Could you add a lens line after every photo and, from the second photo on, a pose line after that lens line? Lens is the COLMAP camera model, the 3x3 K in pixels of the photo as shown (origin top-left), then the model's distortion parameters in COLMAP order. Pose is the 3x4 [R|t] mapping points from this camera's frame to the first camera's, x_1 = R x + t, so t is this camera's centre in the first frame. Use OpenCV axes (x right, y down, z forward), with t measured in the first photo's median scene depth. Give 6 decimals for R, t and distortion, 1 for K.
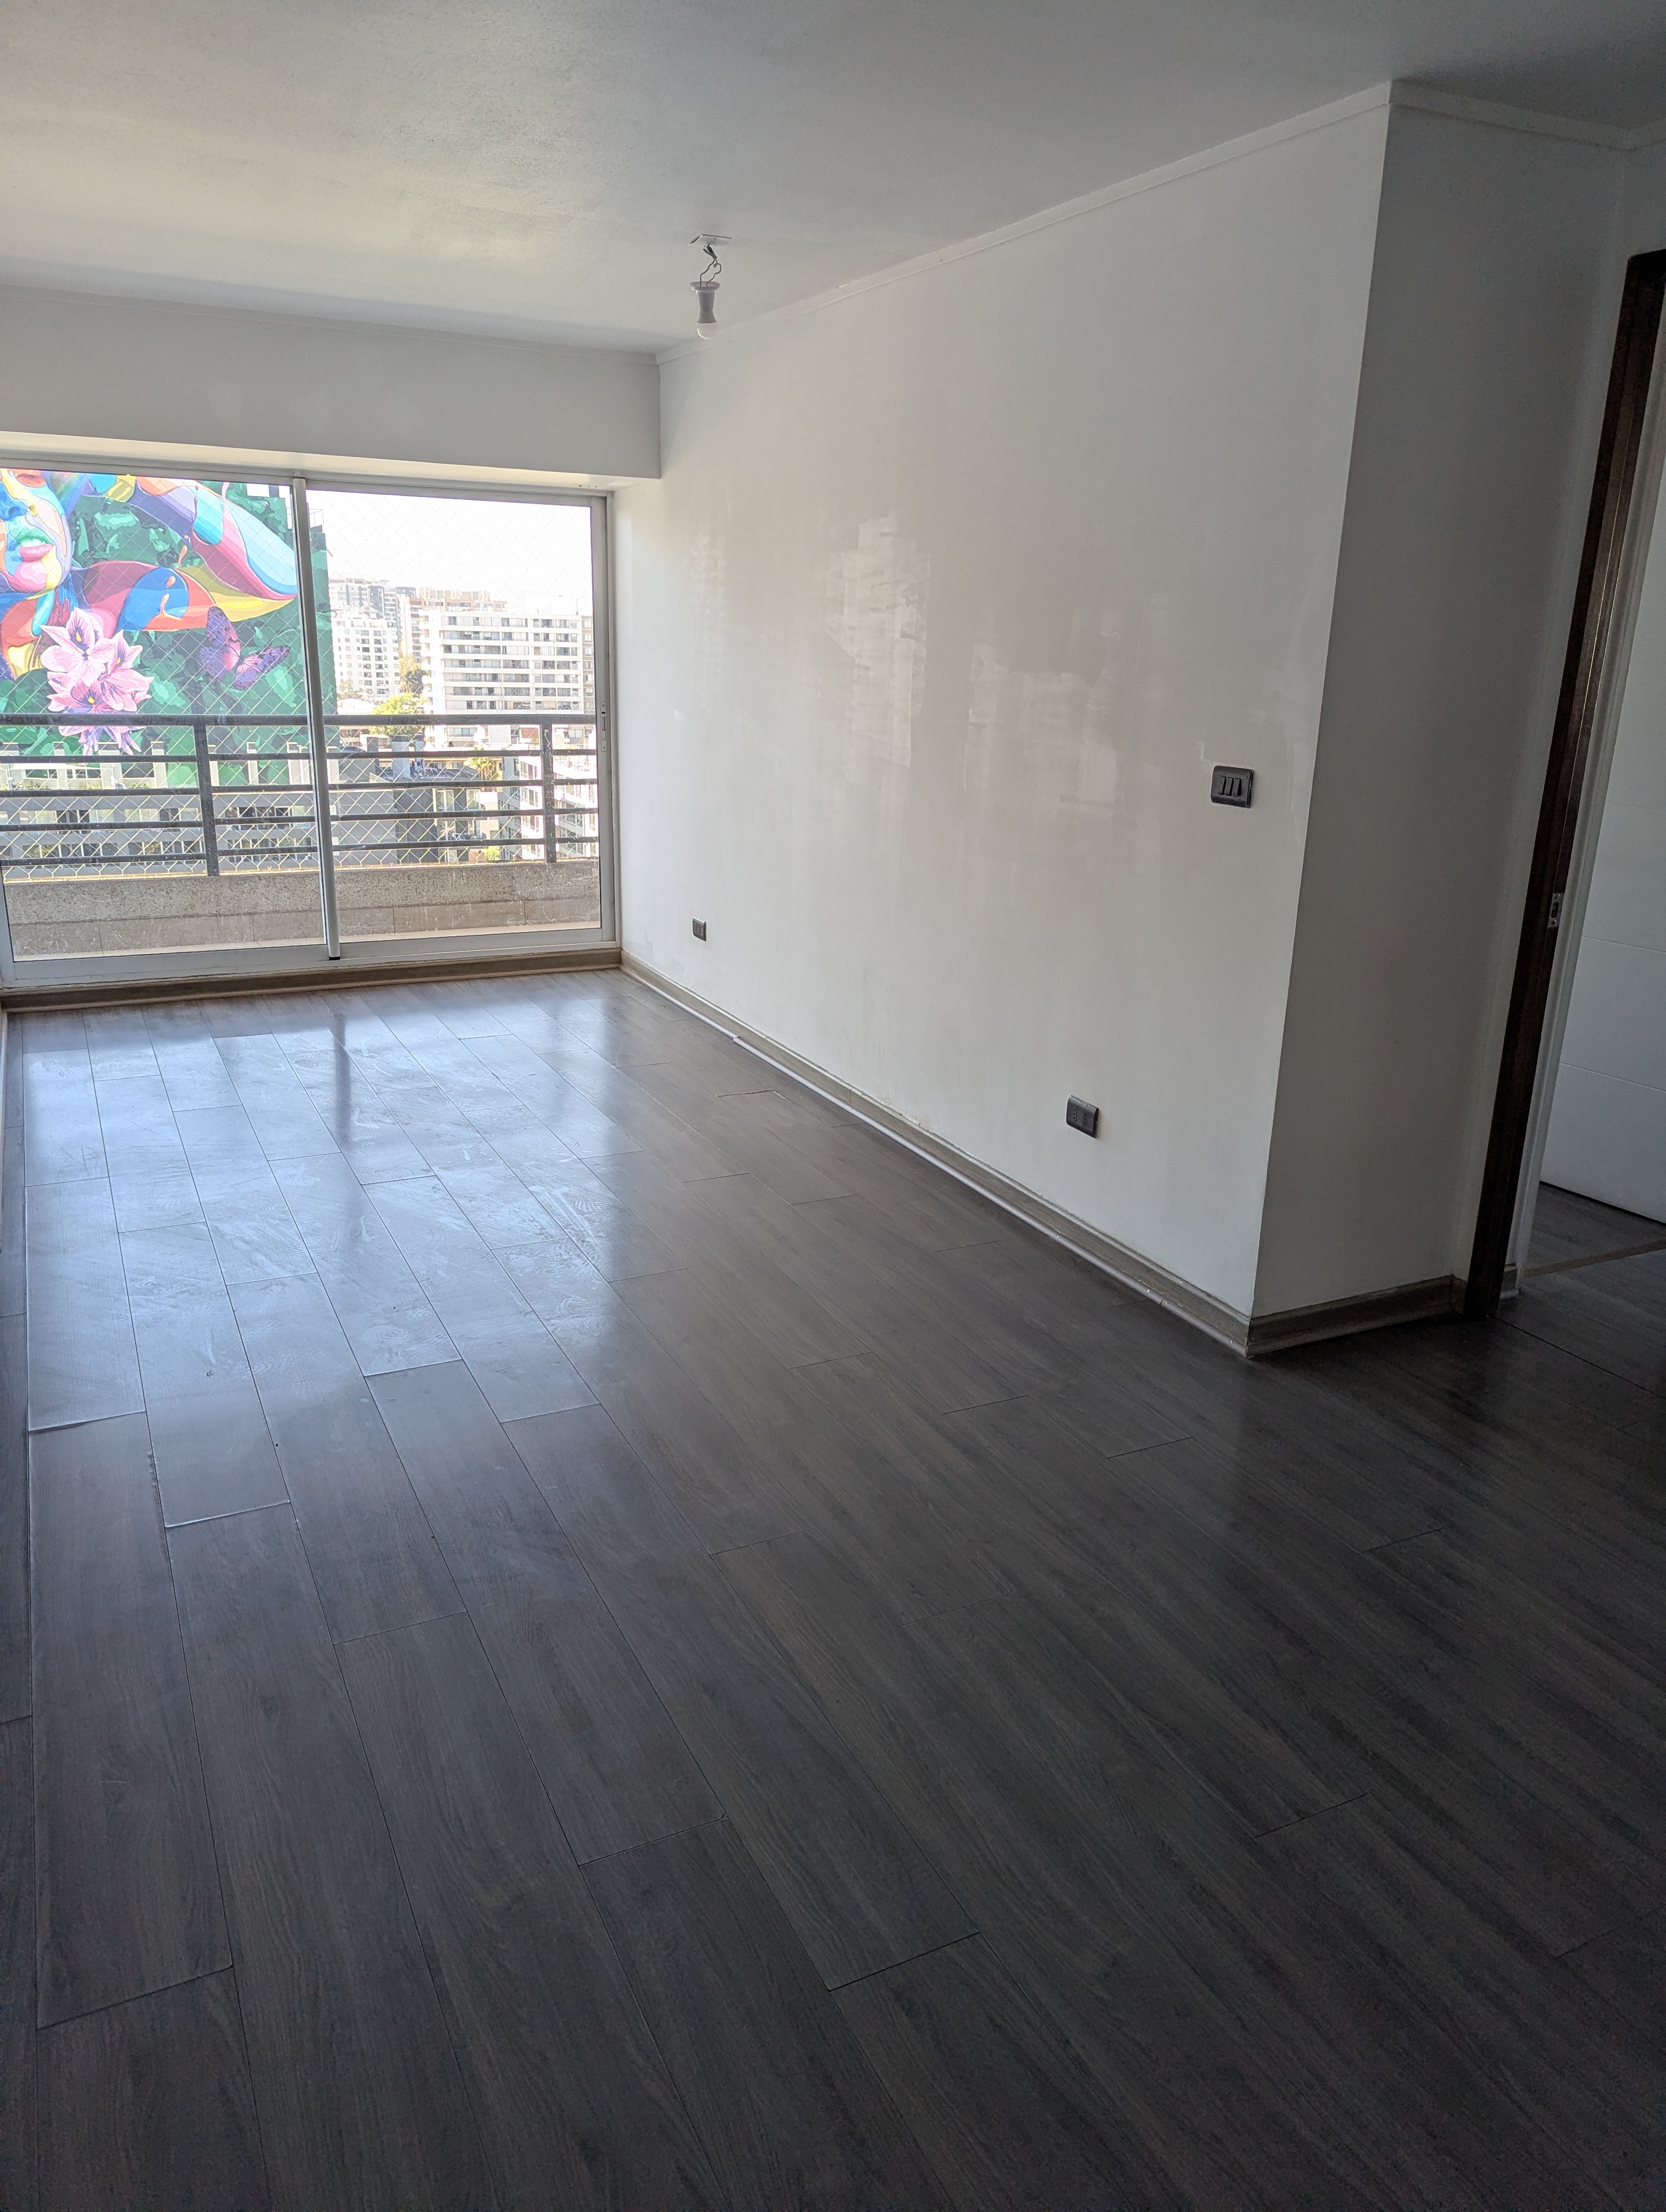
lens RADIAL K [[1532.8, 0, 833.0], [0, 1532.8, 1106.0], [0, 0, 1]] dist [0.019610, -0.007630]
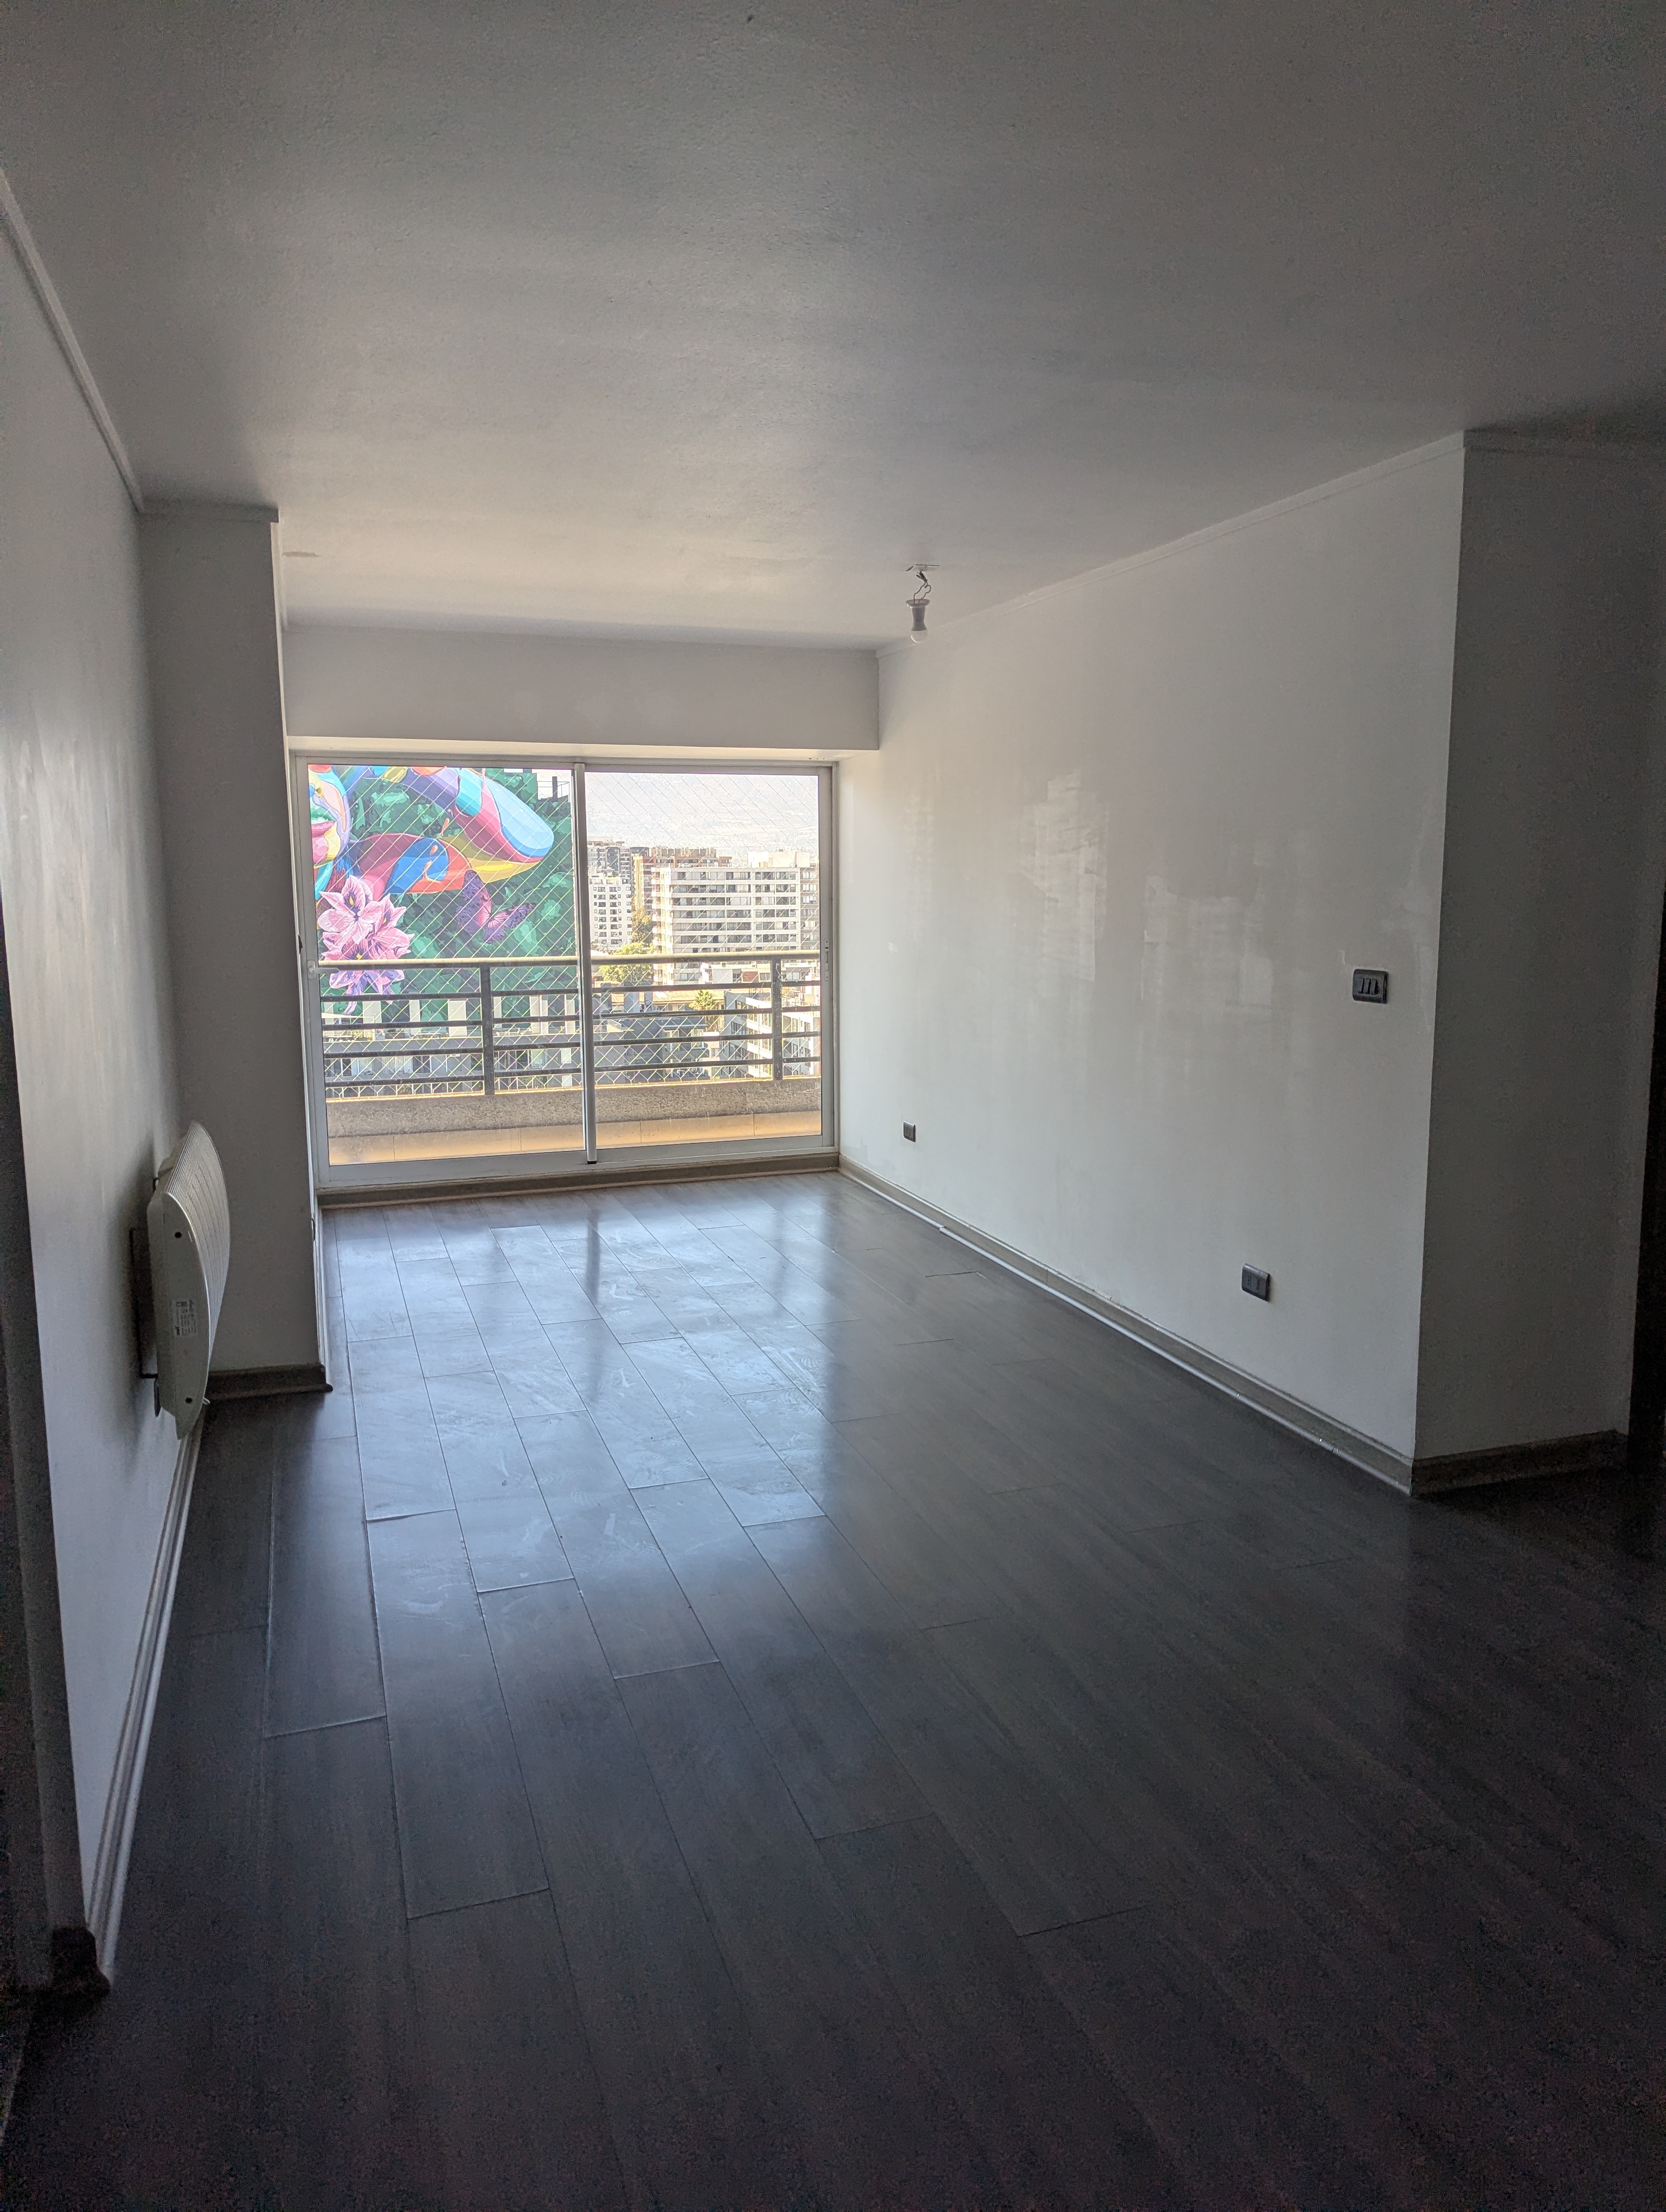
lens RADIAL K [[1511.4, 0, 833.0], [0, 1511.4, 1106.0], [0, 0, 1]] dist [0.064051, -0.049442]
pose [[0.990640, -0.010865, -0.136068, 0.009848], [-0.009575, 0.988841, -0.148667, 0.041907], [0.136165, 0.148579, 0.979481, -0.125349]]
